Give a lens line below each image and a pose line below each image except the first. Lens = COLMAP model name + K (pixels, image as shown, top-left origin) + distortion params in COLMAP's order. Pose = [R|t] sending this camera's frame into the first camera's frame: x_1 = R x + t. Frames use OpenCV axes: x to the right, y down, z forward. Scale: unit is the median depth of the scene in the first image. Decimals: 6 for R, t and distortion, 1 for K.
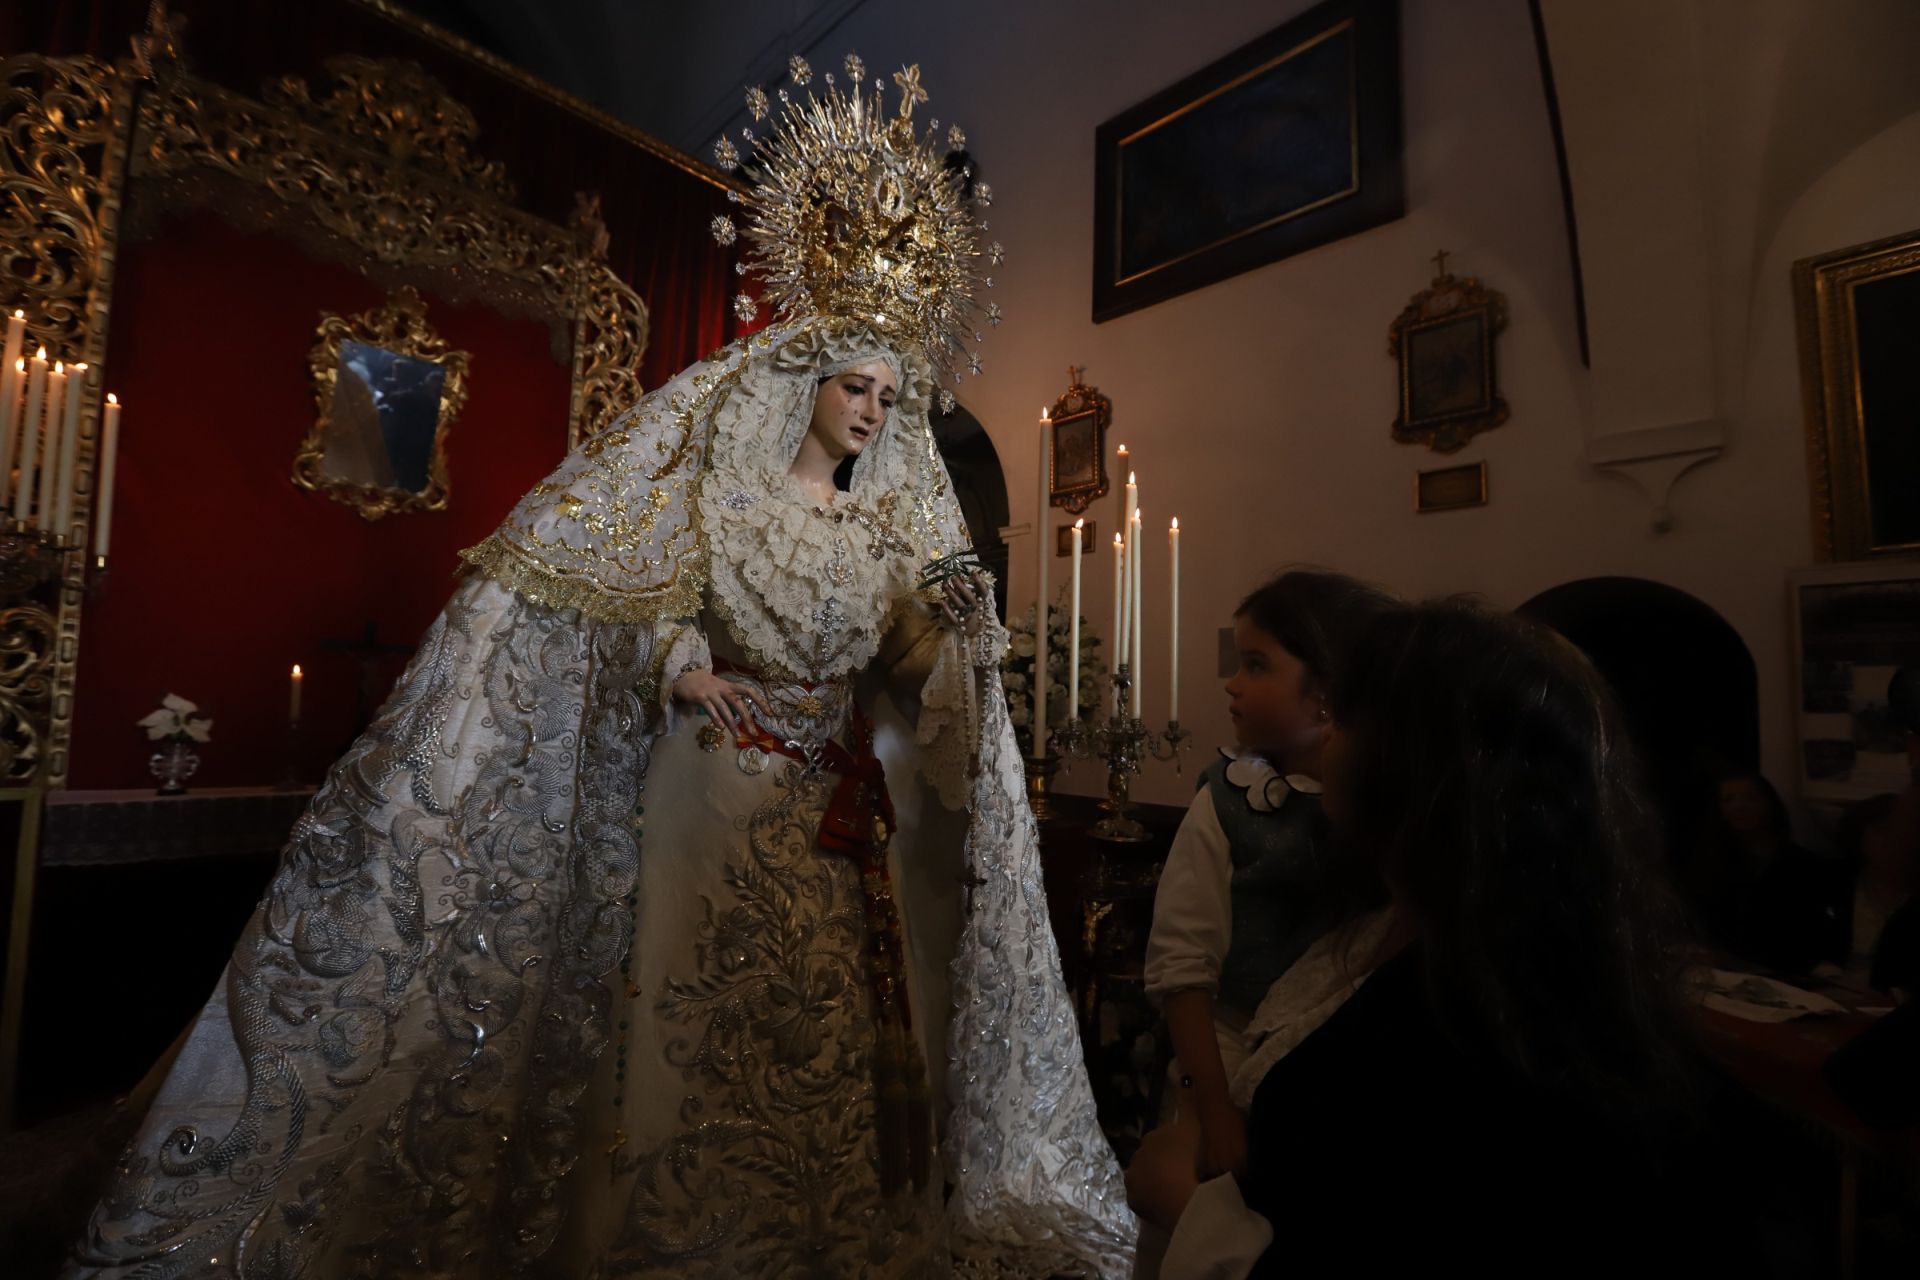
lens RADIAL K [[865.0, 0, 951.6], [0, 865.0, 639.9], [0, 0, 1]] dist [-0.045938, 0.013534]
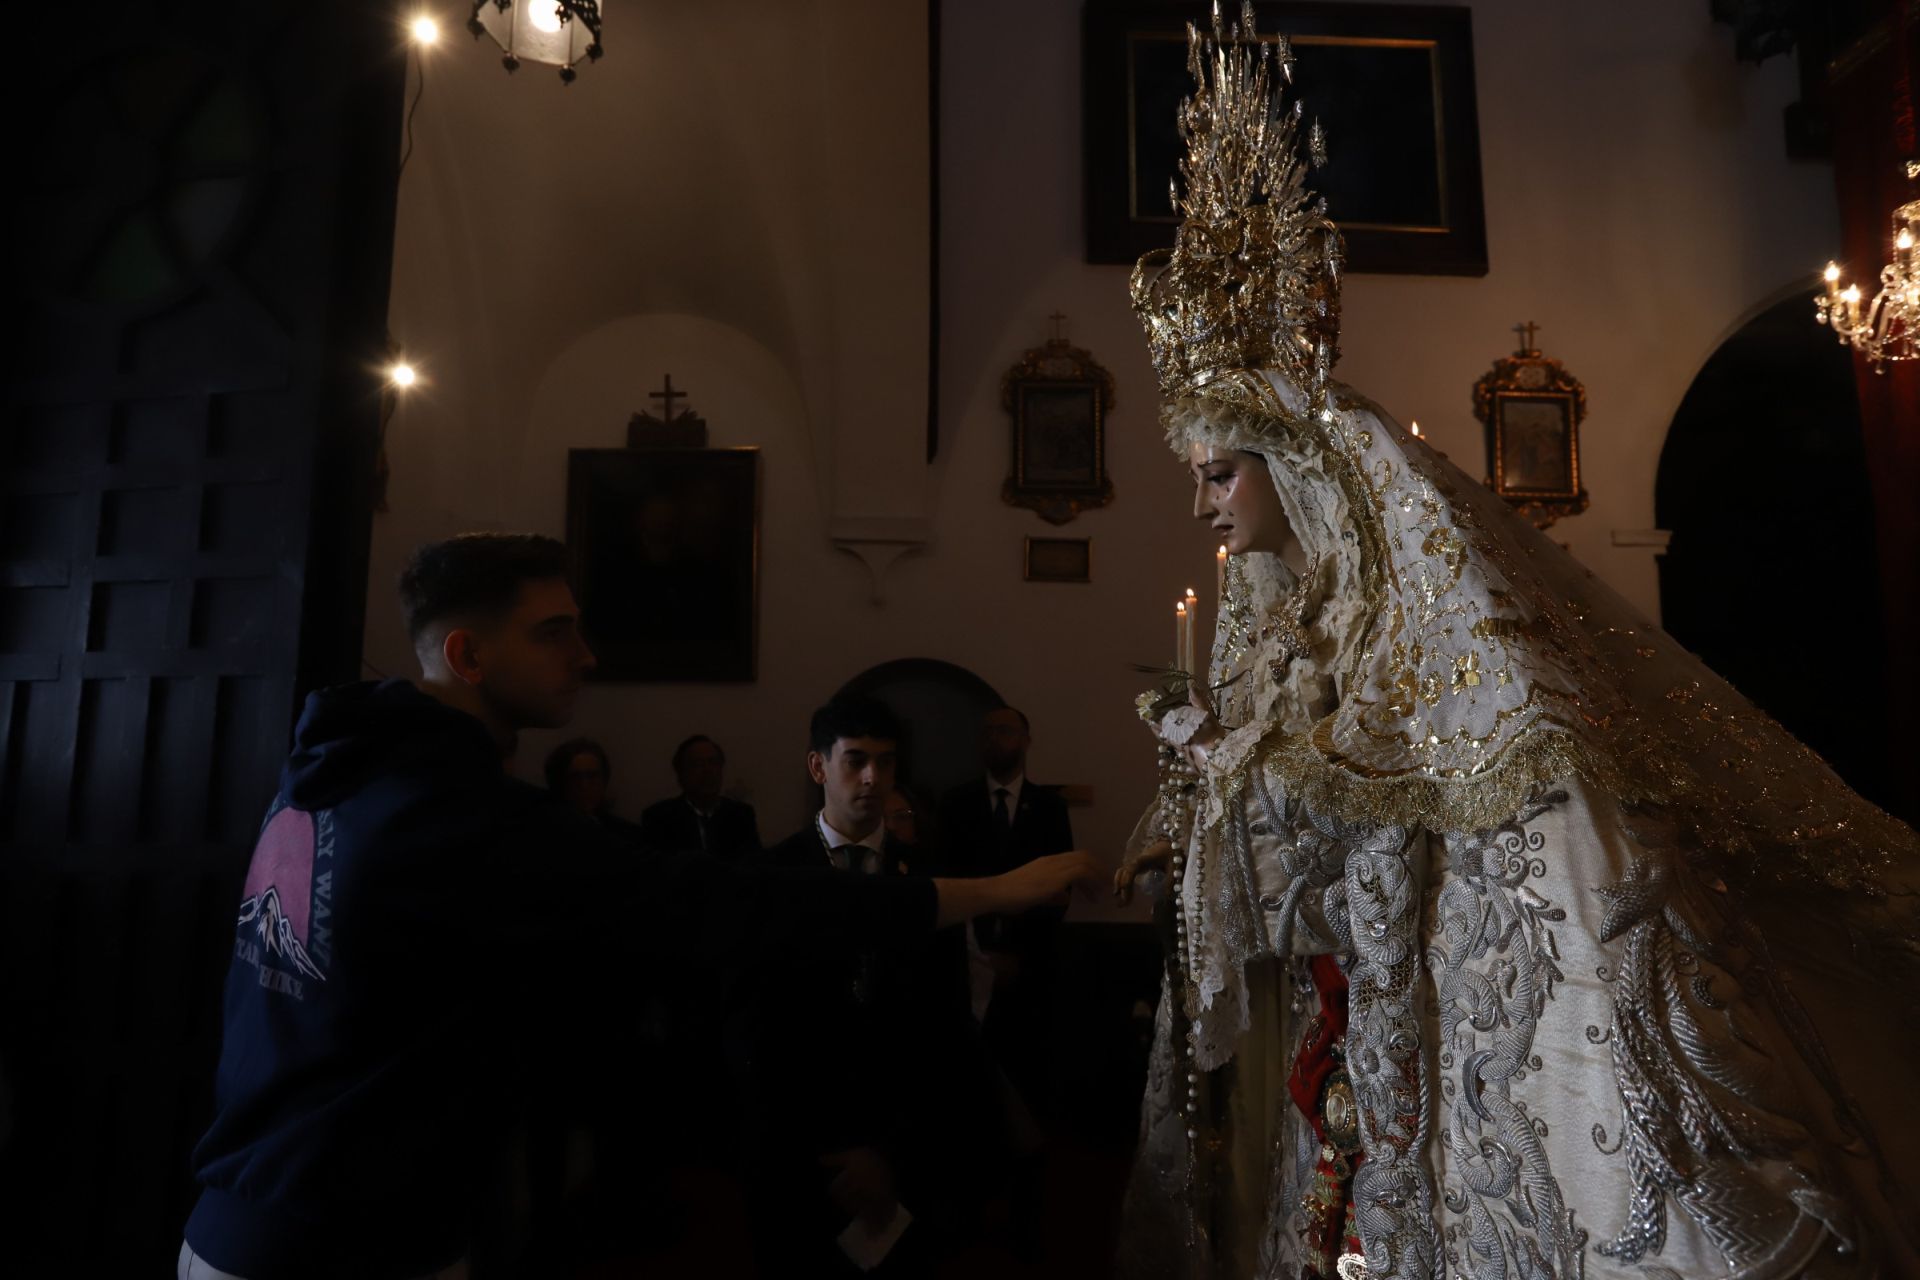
lens RADIAL K [[1078.5, 0, 983.5], [0, 1078.5, 637.1], [0, 0, 1]] dist [0.000694, 0.002995]
pose [[-0.657993, -0.135273, -0.740774, 0.296892], [0.029954, 0.978252, -0.205246, 0.018249], [0.752428, -0.157239, -0.639631, 0.580381]]
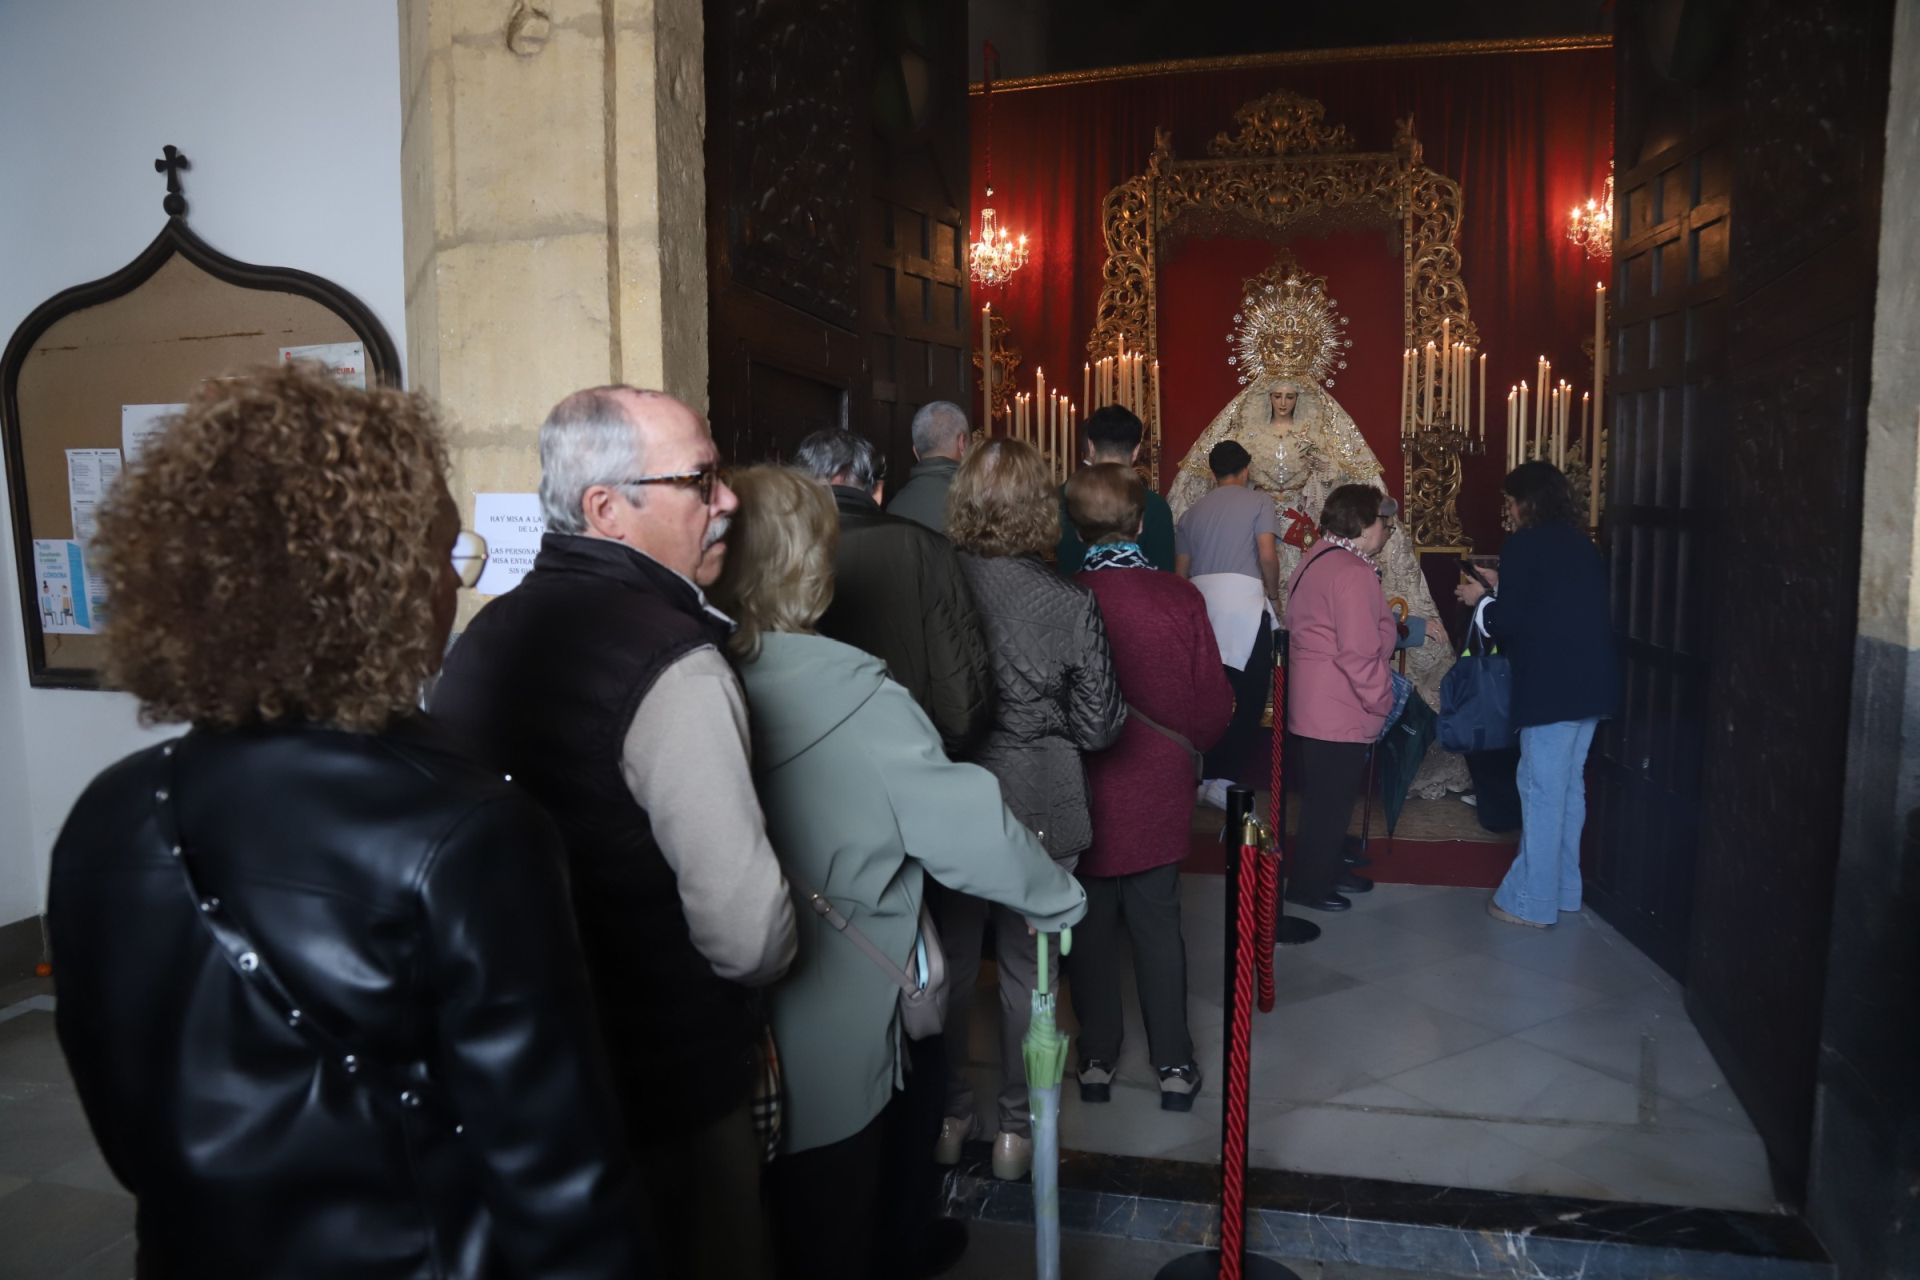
lens RADIAL K [[1313.1, 0, 958.3], [0, 1313.1, 658.1], [0, 0, 1]] dist [-0.123301, 0.068363]
pose [[0.513445, 0.060477, -0.855989, 1.342214], [0.098567, 0.986755, 0.128839, -0.029653], [0.852443, -0.150524, 0.500683, -0.988385]]
